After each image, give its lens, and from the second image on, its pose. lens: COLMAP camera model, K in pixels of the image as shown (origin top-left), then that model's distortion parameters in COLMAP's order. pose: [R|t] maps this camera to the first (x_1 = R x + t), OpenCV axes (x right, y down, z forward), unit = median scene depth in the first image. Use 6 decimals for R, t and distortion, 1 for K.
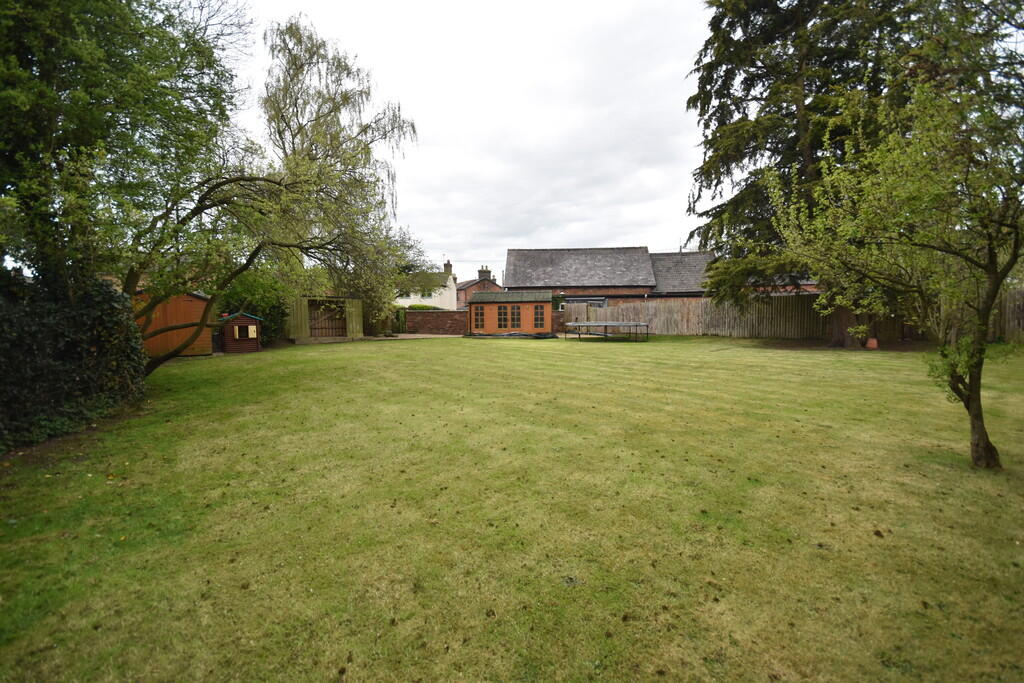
lens RADIAL K [[453.5, 0, 513.8], [0, 453.5, 345.6], [0, 0, 1]] dist [0.001573, 0.000168]
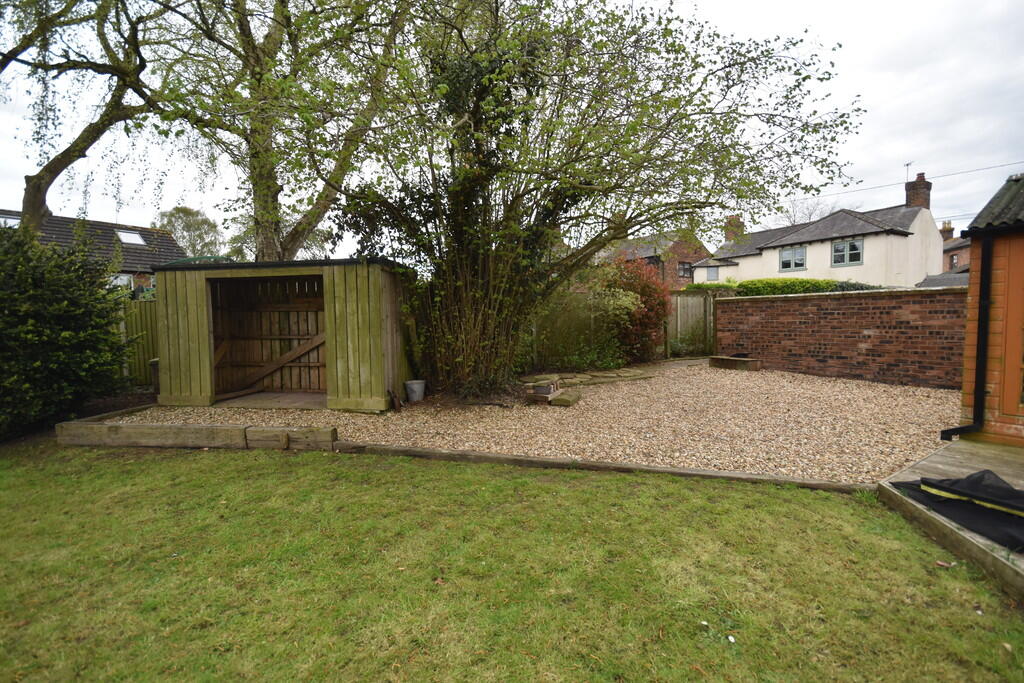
lens RADIAL K [[453.5, 0, 513.8], [0, 453.5, 345.6], [0, 0, 1]] dist [0.001573, 0.000168]
pose [[0.625527, 0.044068, -0.778957, -0.051969], [-0.022464, 0.999007, 0.038478, -0.039796], [0.779879, -0.006571, 0.625895, 0.529577]]
